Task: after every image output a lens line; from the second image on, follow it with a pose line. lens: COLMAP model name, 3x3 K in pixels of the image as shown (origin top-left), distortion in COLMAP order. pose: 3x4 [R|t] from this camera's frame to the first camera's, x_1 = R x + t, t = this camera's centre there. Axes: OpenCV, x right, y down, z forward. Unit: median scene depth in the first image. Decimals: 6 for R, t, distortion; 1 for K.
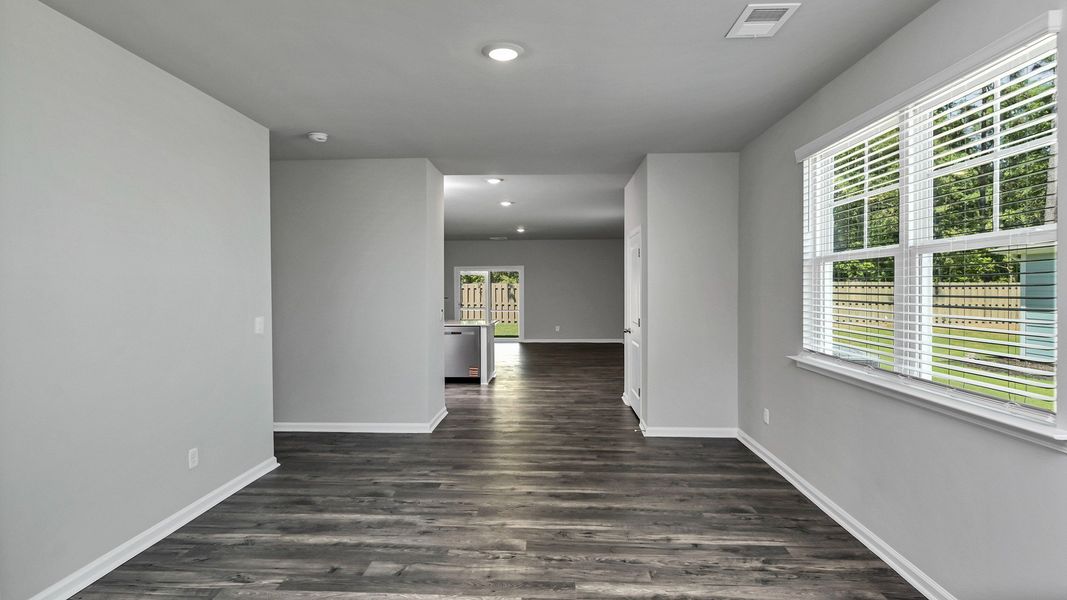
lens RADIAL K [[574.1, 0, 495.4], [0, 574.1, 297.3], [0, 0, 1]] dist [0.003240, -0.001742]
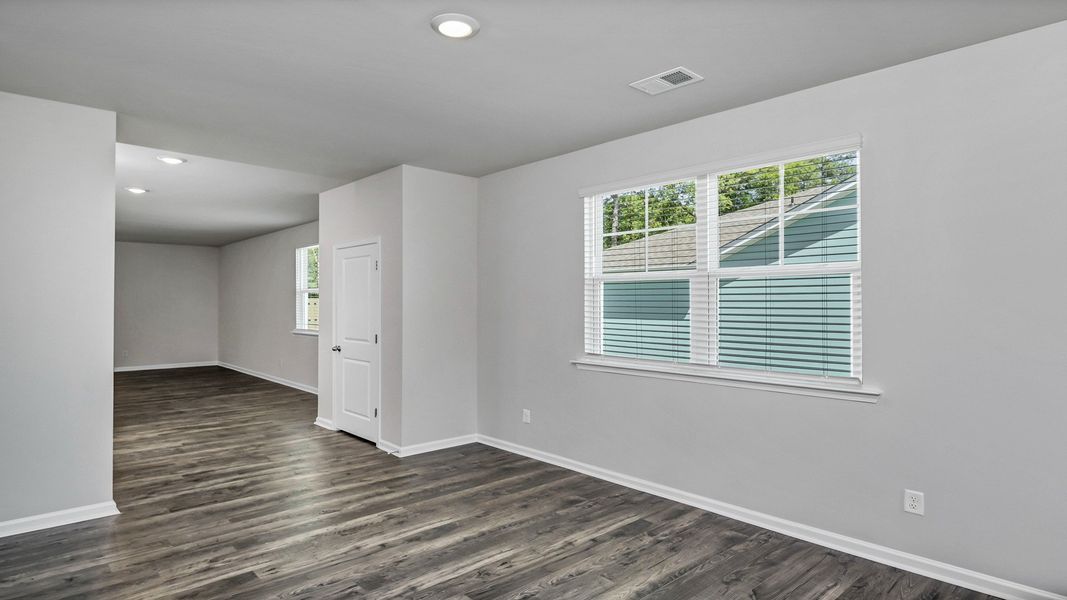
lens RADIAL K [[563.7, 0, 531.0], [0, 563.7, 297.4], [0, 0, 1]] dist [0.004720, -0.002709]
pose [[0.686834, 0.016882, 0.726619, -0.395502], [0.006484, 0.999548, -0.029351, 0.006948], [-0.726786, 0.024870, 0.686414, 0.275609]]
